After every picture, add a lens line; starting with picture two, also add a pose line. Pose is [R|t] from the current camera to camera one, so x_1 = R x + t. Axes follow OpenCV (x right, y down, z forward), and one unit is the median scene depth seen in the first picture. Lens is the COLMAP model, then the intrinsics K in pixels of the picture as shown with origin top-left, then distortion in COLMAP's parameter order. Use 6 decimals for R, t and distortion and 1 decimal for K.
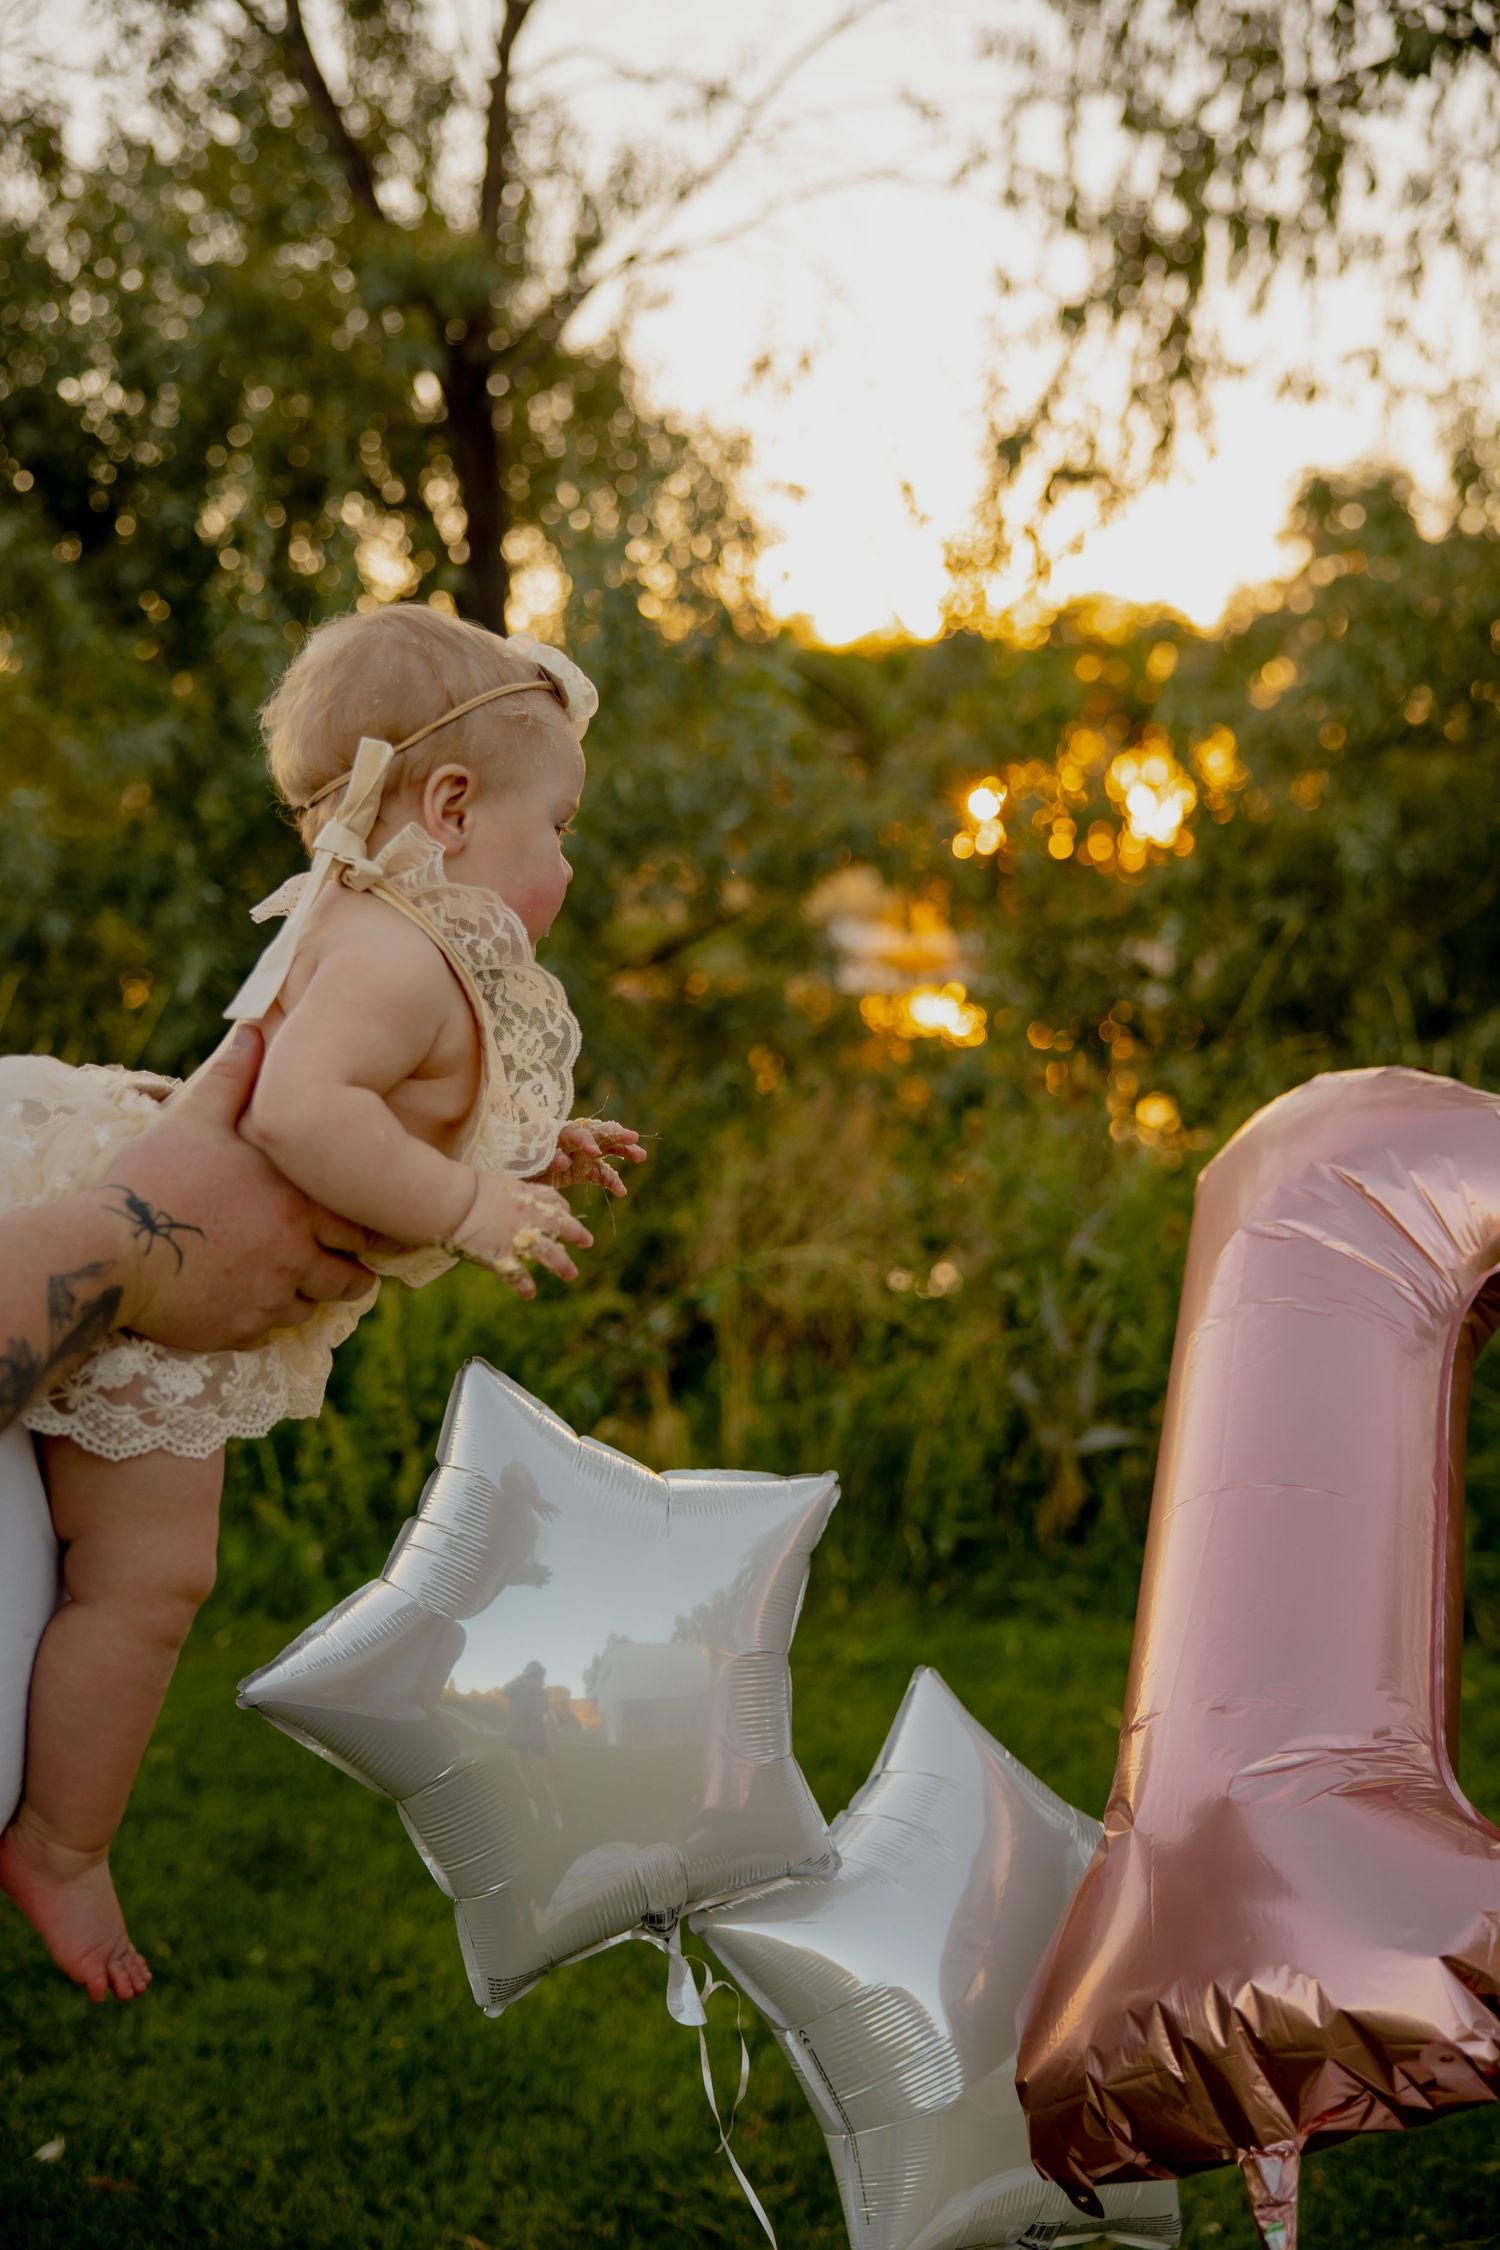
lens RADIAL K [[2811.5, 0, 750.0], [0, 2811.5, 1125.0], [0, 0, 1]] dist [0.092977, 0.000323]
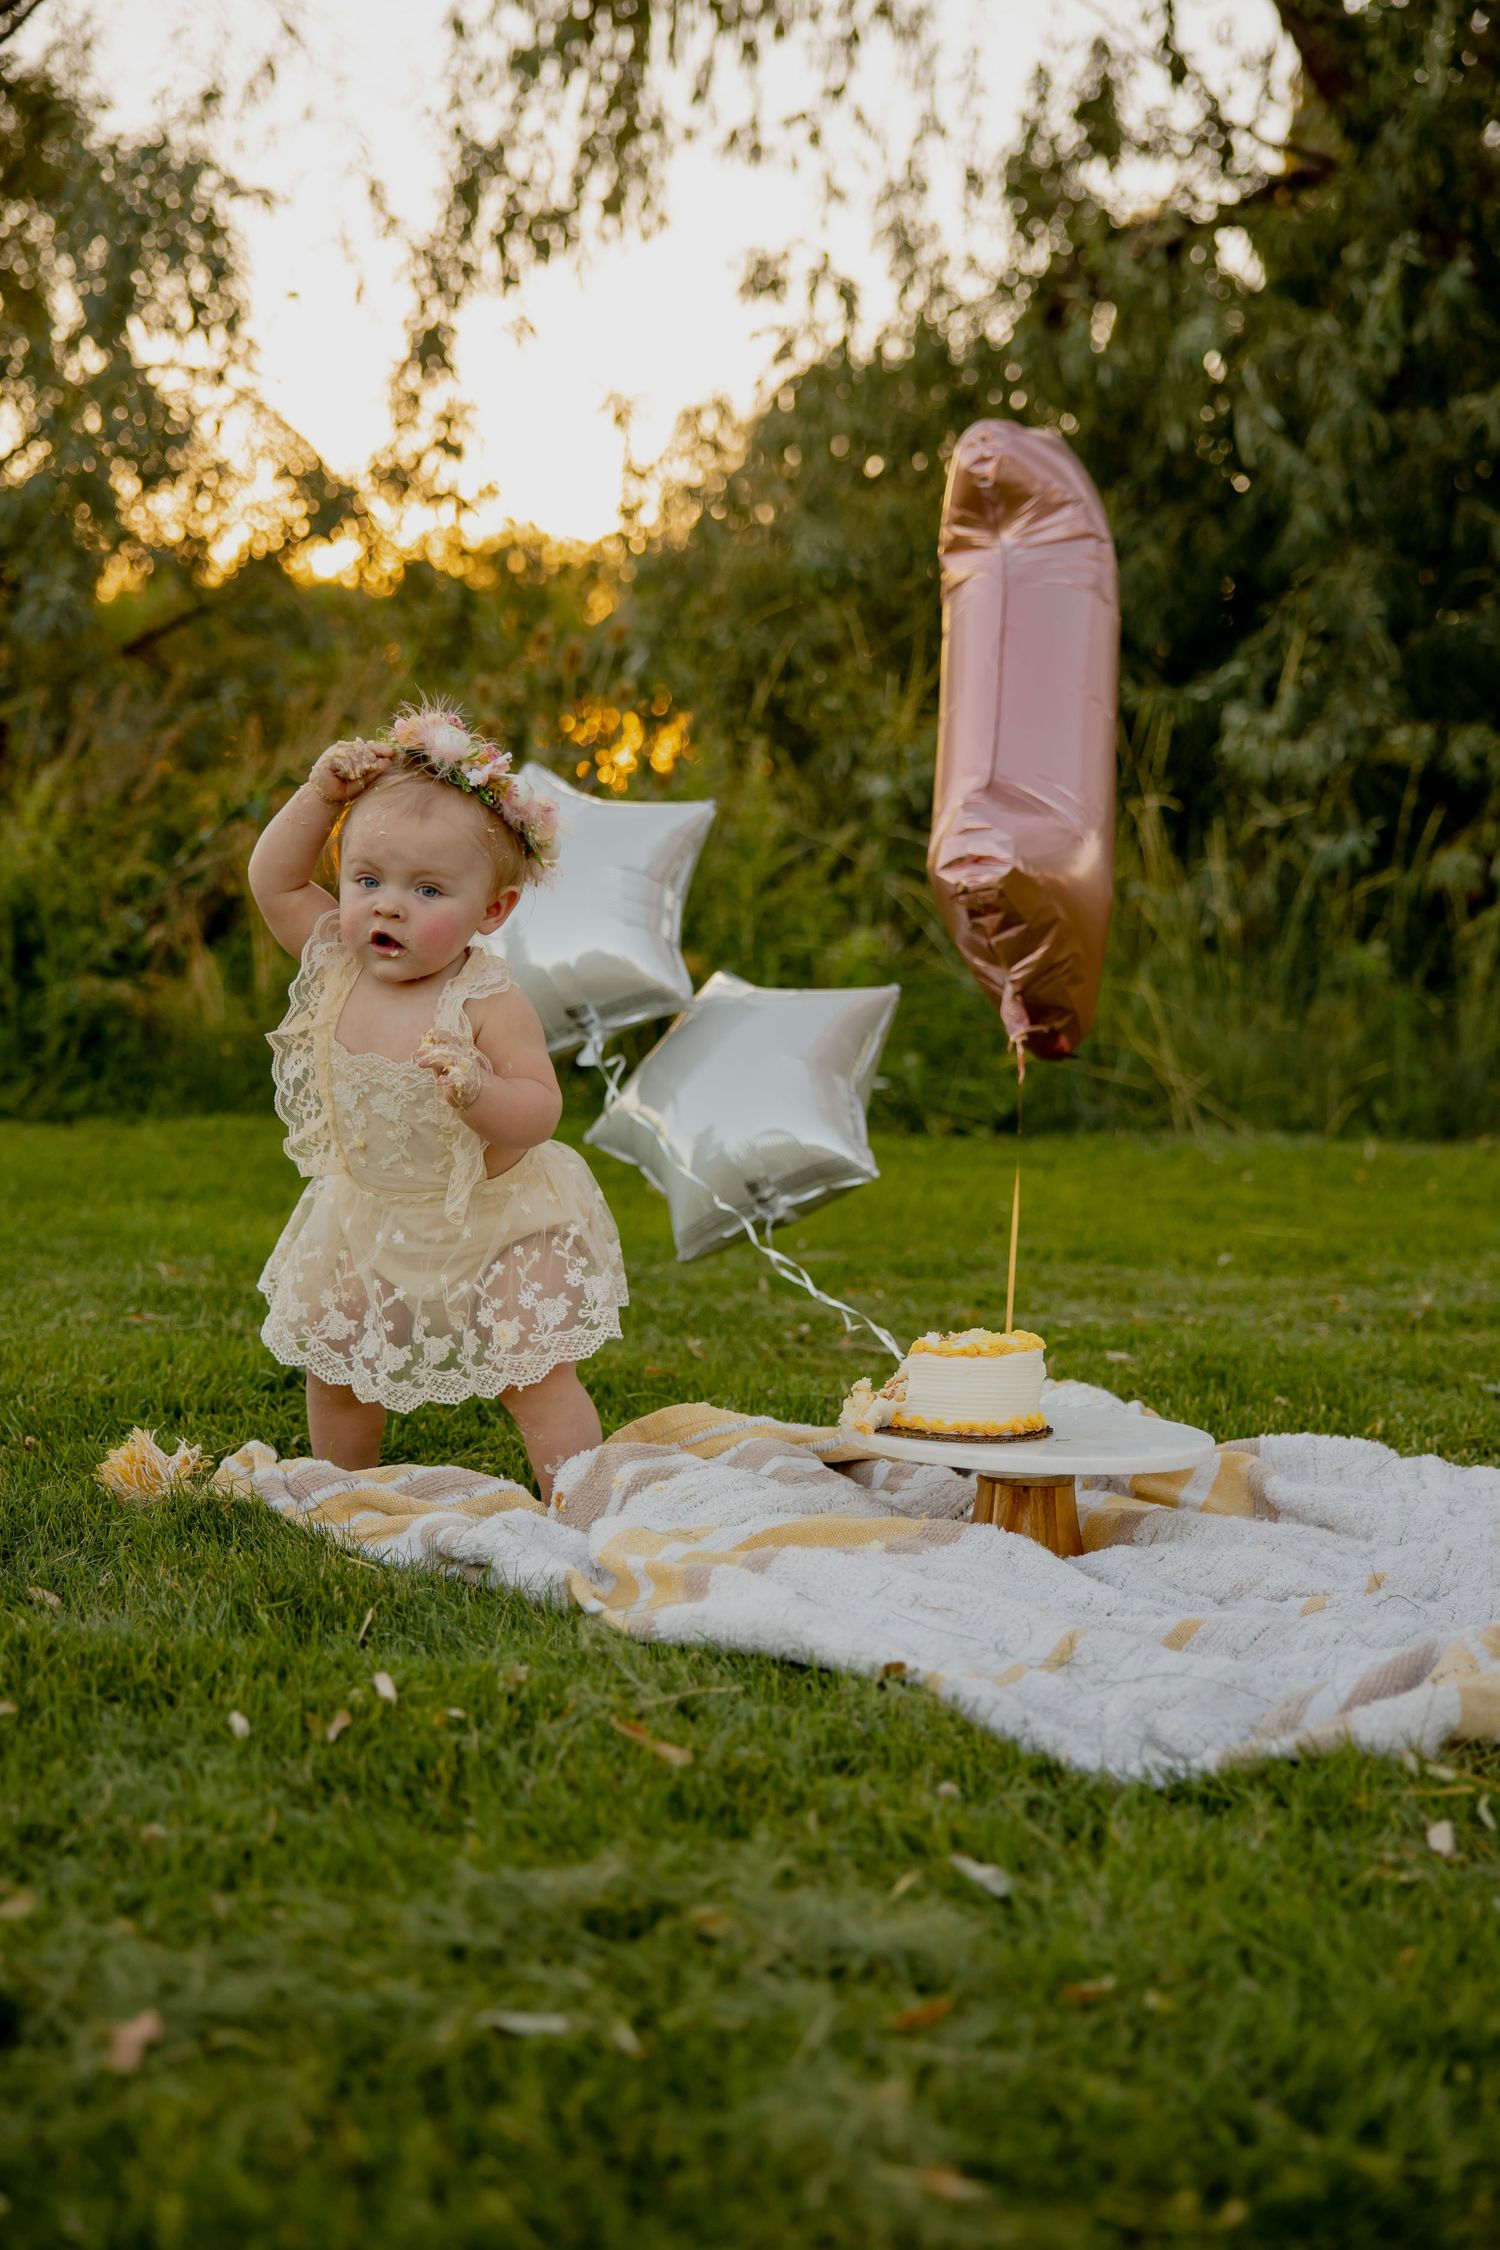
lens RADIAL K [[3153.1, 0, 750.0], [0, 3153.1, 1125.0], [0, 0, 1]] dist [0.122288, -0.044830]
pose [[0.981067, -0.015150, 0.193077, -0.033639], [0.015934, 0.999870, -0.002509, 0.099529], [-0.193013, 0.005538, 0.981180, -0.135042]]
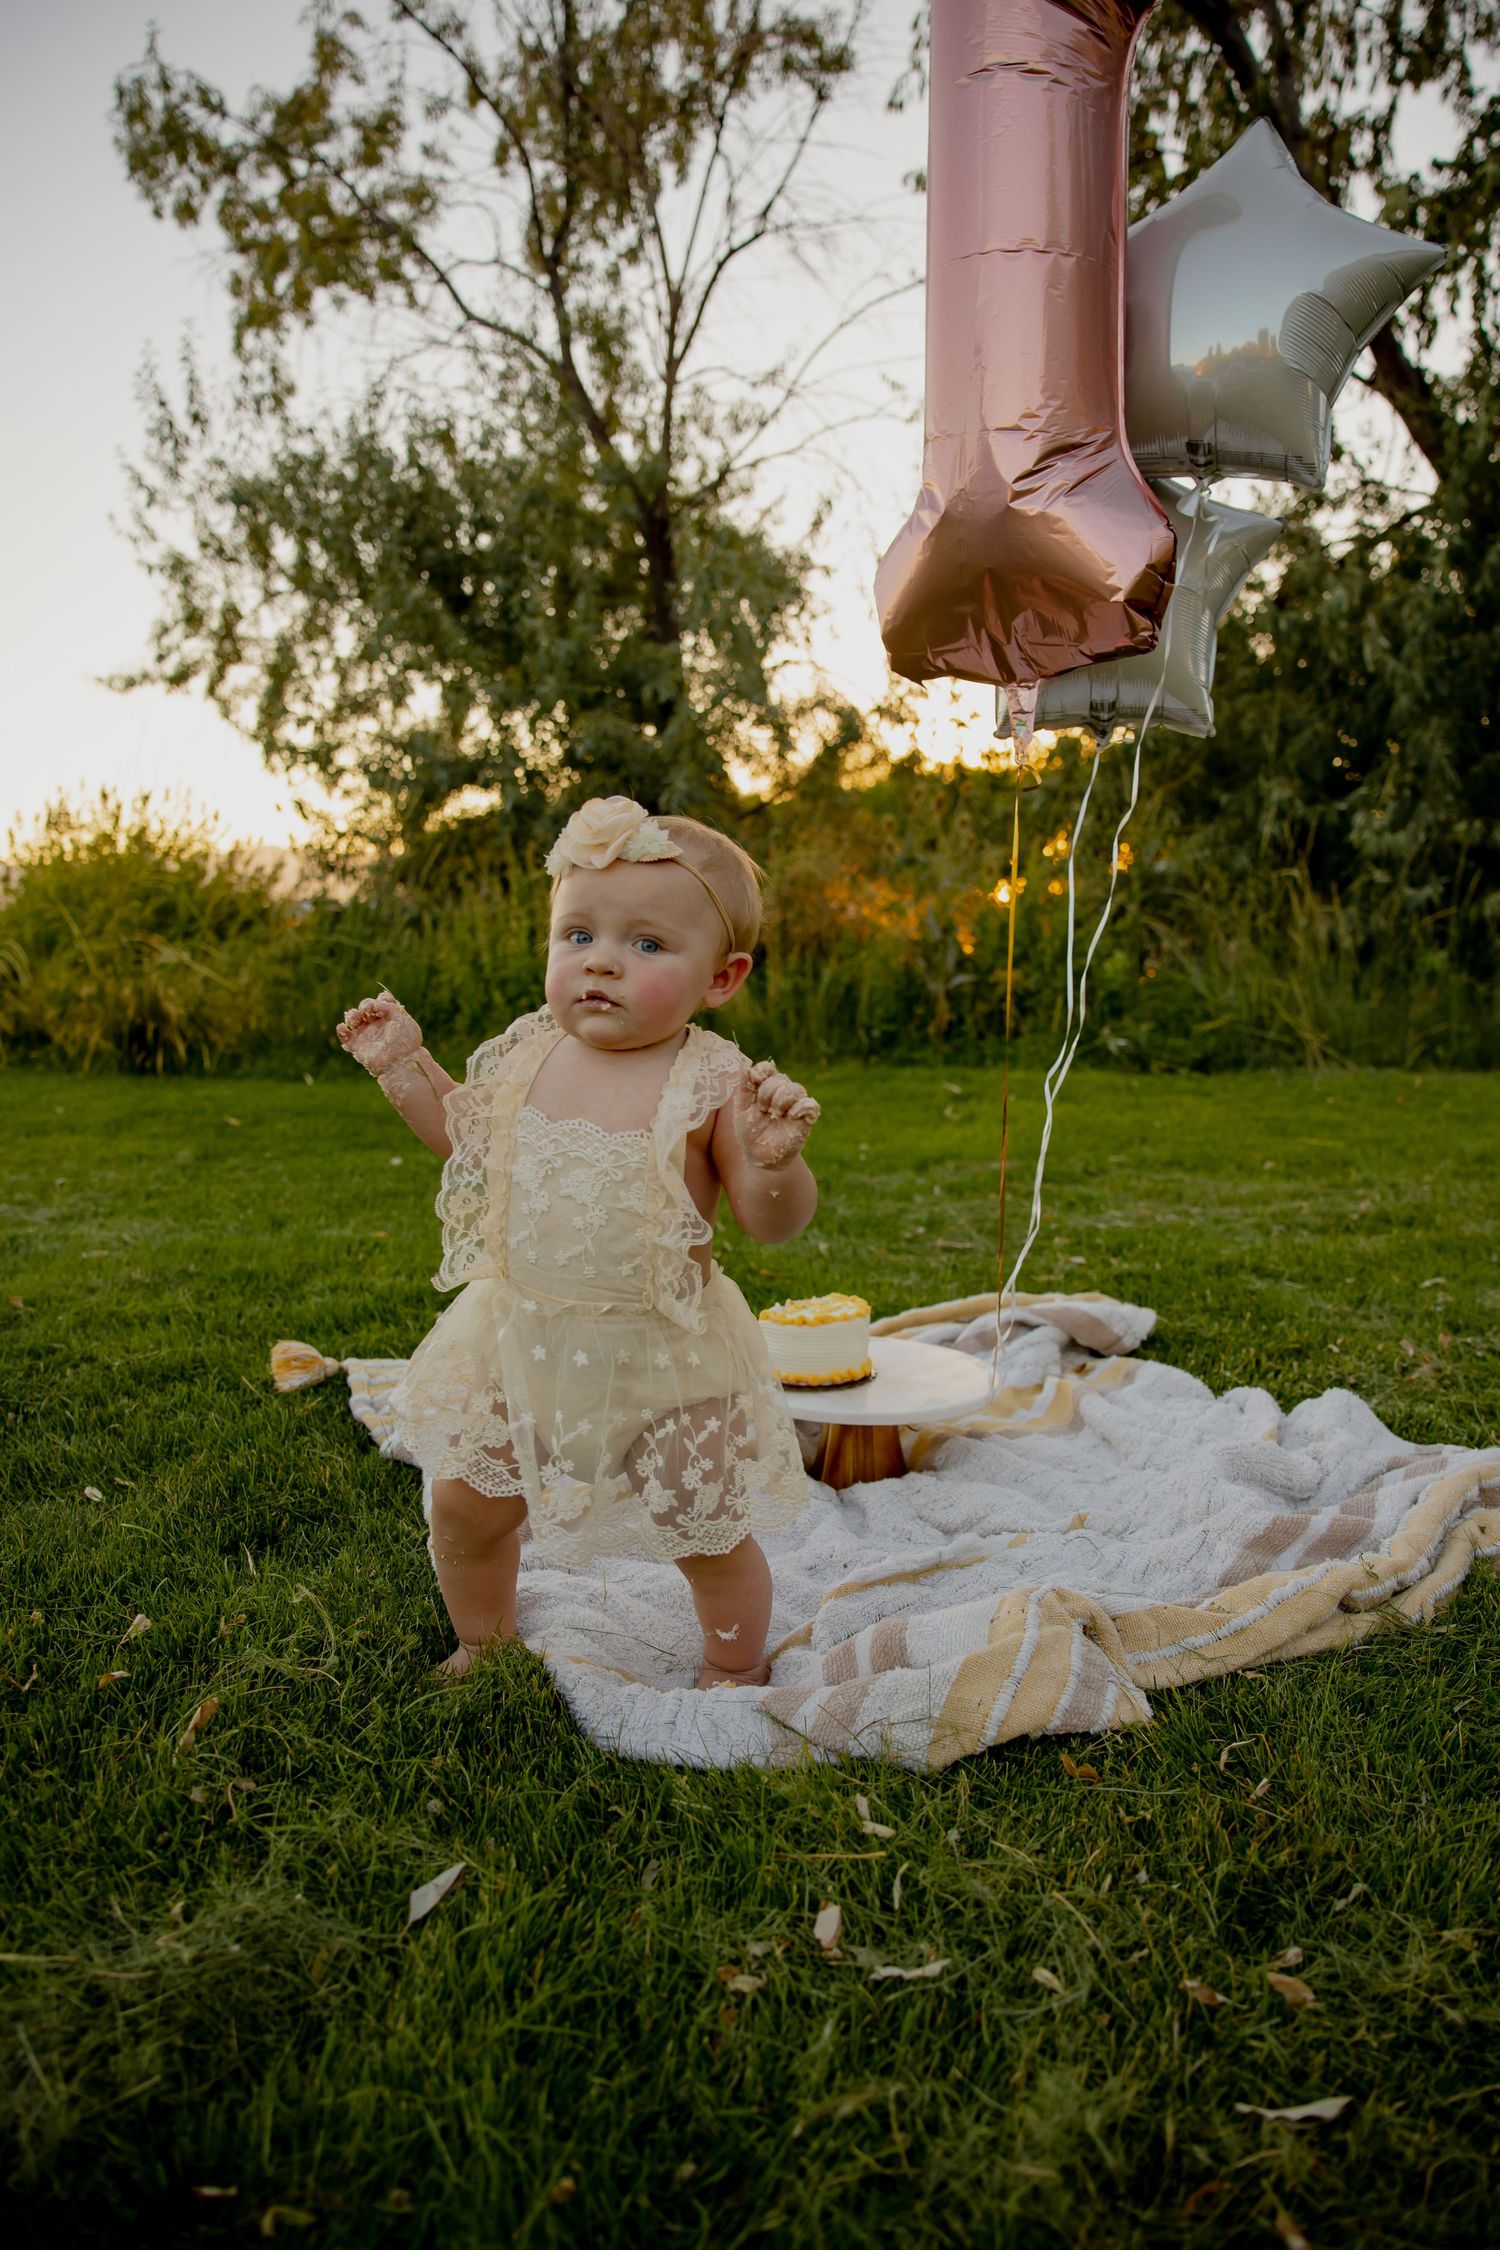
lens RADIAL K [[1564.1, 0, 750.0], [0, 1564.1, 1125.0], [0, 0, 1]] dist [-0.116185, 0.099214]
pose [[0.995589, -0.026256, -0.090068, 0.043067], [0.030452, 0.998499, 0.045526, 0.088918], [0.088738, -0.048068, 0.994895, -0.053303]]
